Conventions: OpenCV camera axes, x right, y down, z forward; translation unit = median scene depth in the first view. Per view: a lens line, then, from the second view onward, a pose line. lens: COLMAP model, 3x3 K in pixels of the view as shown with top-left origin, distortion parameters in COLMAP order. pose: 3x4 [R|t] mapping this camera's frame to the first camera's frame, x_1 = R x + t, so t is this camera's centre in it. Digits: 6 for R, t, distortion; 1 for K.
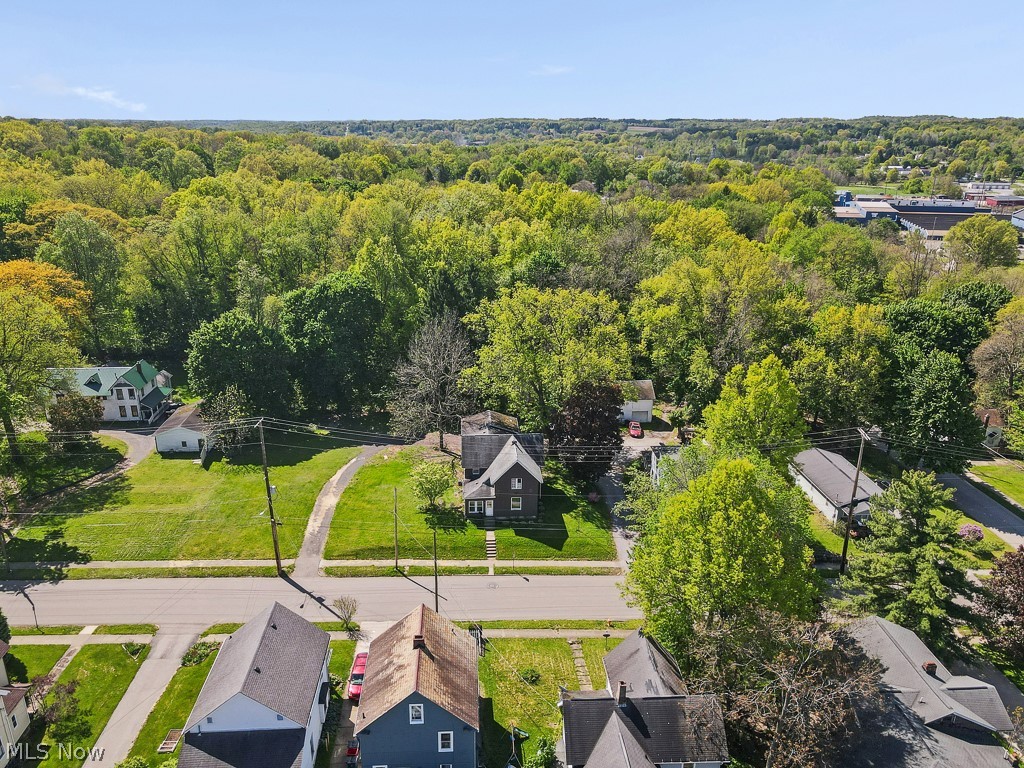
lens RADIAL K [[754.7, 0, 512.0], [0, 754.7, 384.0], [0, 0, 1]] dist [0.024579, -0.001436]
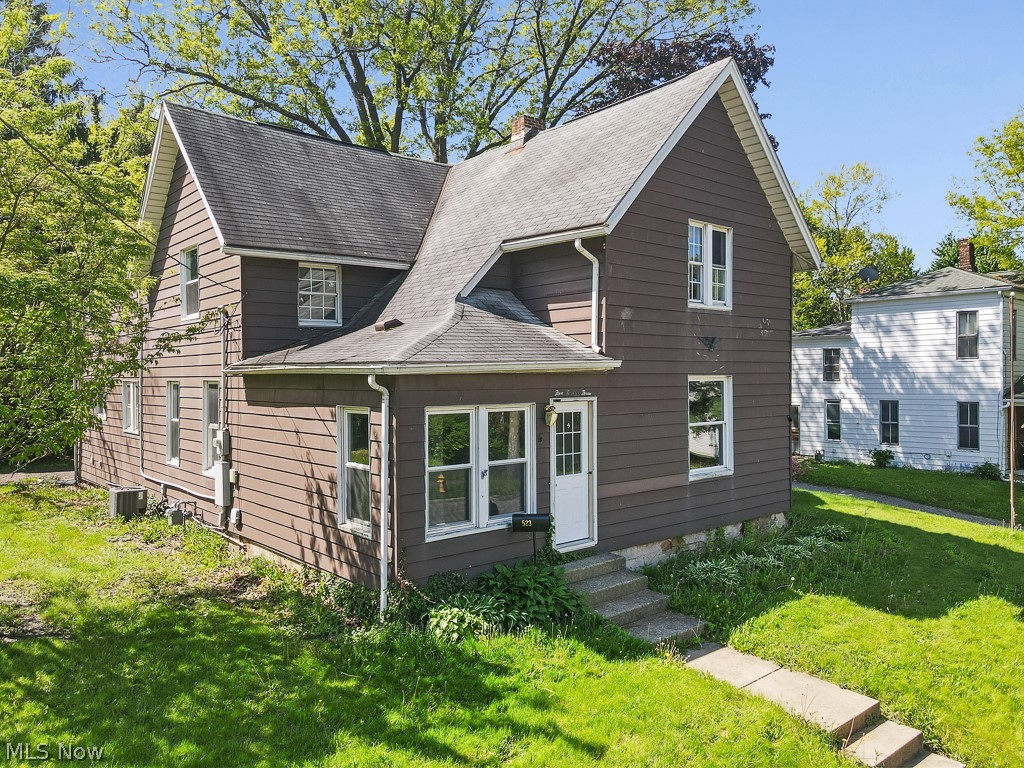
lens RADIAL K [[754.7, 0, 512.0], [0, 754.7, 384.0], [0, 0, 1]] dist [0.024579, -0.001436]
pose [[0.796049, -0.014937, 0.605048, -0.104366], [0.206856, 0.946209, -0.248797, 0.174781], [-0.568785, 0.323212, 0.756318, 0.899688]]
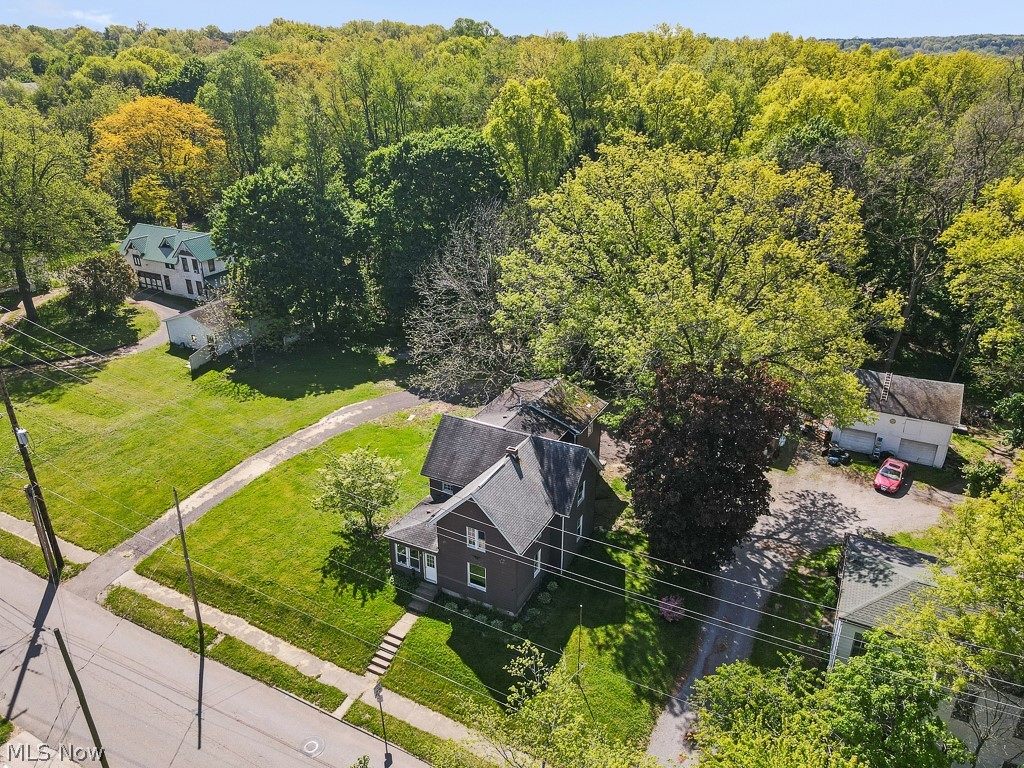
lens RADIAL K [[749.8, 0, 512.0], [0, 749.8, 384.0], [0, 0, 1]] dist [0.060733, -0.069547]
pose [[0.858039, 0.207037, -0.470005, 0.223697], [-0.165433, 0.977787, 0.128701, -0.028699], [0.486211, -0.032676, 0.873230, 0.582473]]
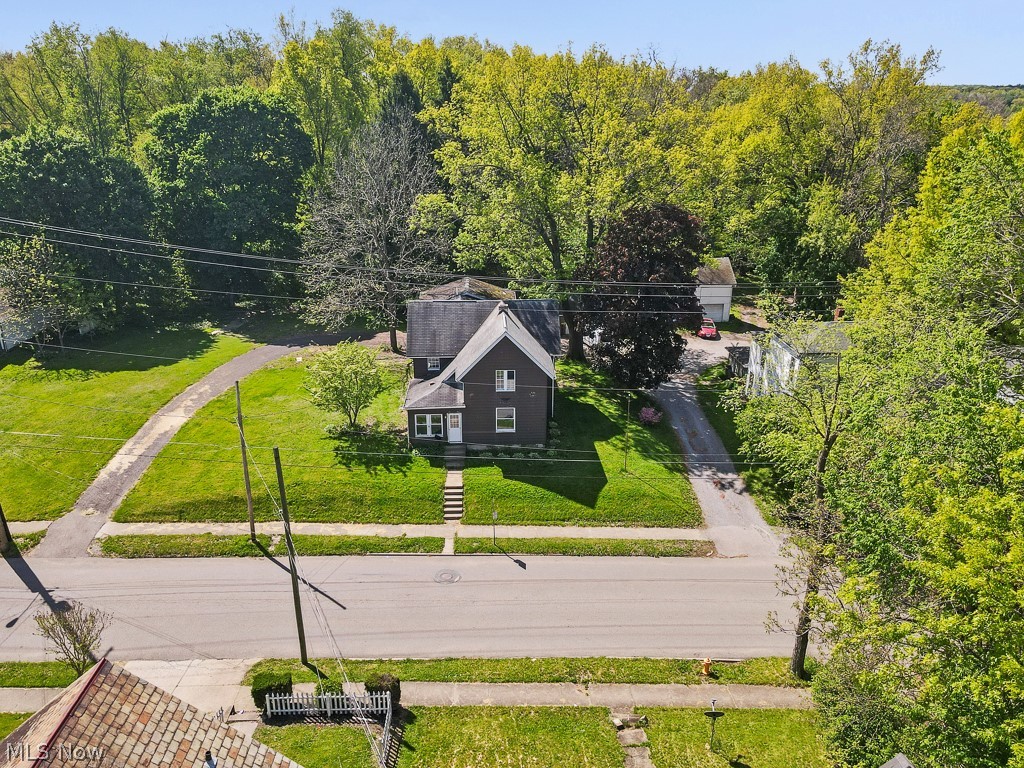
lens RADIAL K [[754.7, 0, 512.0], [0, 754.7, 384.0], [0, 0, 1]] dist [0.024579, -0.001436]
pose [[0.999458, -0.000948, -0.032912, 0.026817], [0.001811, 0.999655, 0.026202, 0.117827], [0.032876, -0.026247, 0.999115, 0.468606]]
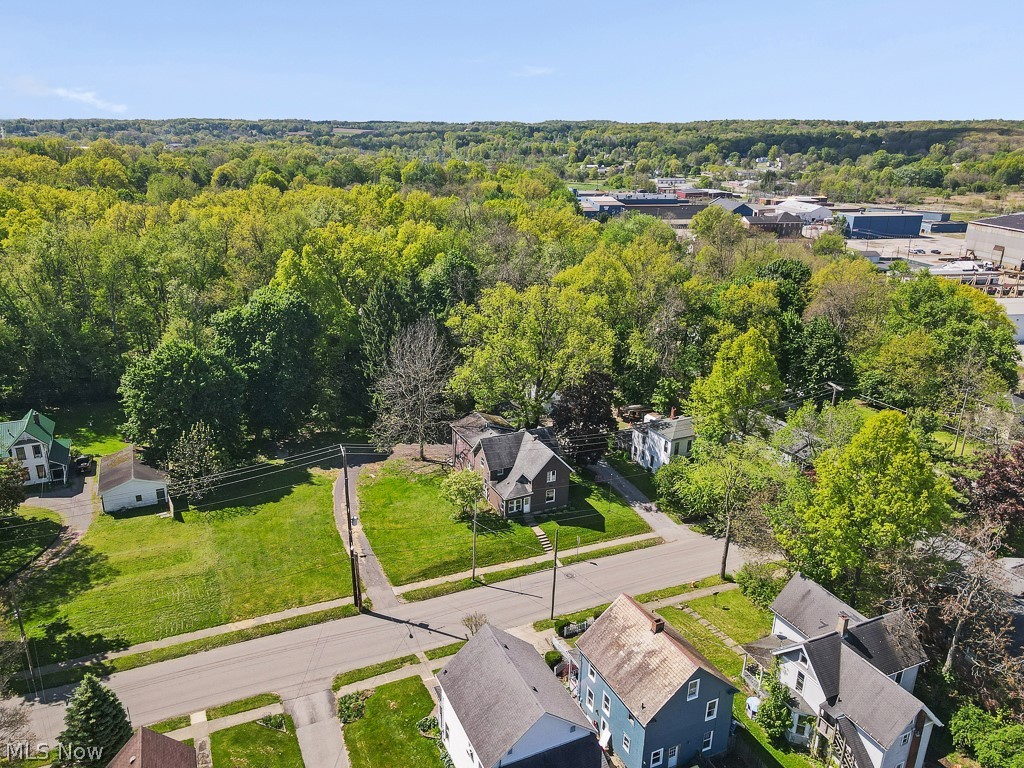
lens RADIAL K [[754.7, 0, 512.0], [0, 754.7, 384.0], [0, 0, 1]] dist [0.024579, -0.001436]
pose [[0.930397, -0.117291, 0.347282, -0.374330], [0.118069, 0.992824, 0.018999, -0.017593], [-0.347018, 0.023326, 0.937568, 0.054794]]
